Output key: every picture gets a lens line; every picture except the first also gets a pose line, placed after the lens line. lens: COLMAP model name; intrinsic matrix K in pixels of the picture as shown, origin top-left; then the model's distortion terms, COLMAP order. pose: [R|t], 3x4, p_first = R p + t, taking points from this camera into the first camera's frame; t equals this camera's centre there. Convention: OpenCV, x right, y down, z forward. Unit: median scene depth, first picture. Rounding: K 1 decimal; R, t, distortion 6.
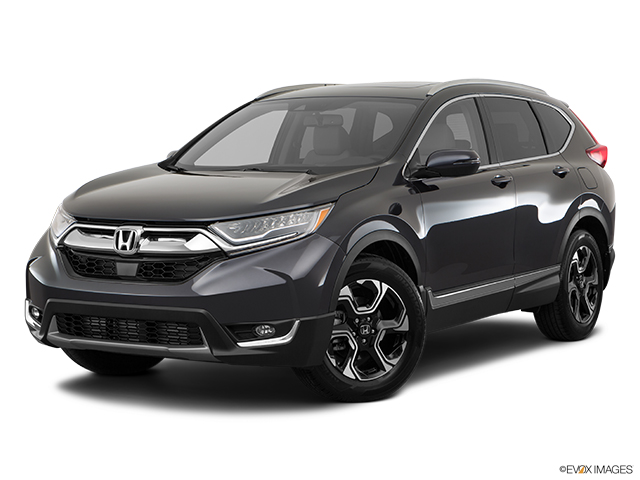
lens RADIAL K [[1230.2, 0, 320.6], [0, 1230.2, 245.1], [0, 0, 1]] dist [0.253688, 0.000000]
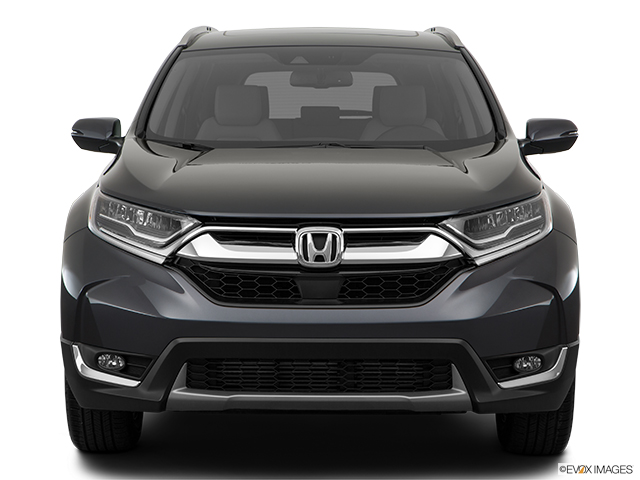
lens RADIAL K [[1553.3, 0, 318.0], [0, 1553.3, 238.7], [0, 0, 1]] dist [0.415201, 0.000000]
pose [[0.855776, -0.028642, 0.516553, -0.587250], [0.030851, 0.999515, 0.004310, -0.011938], [-0.516426, 0.012248, 0.856244, 0.244172]]
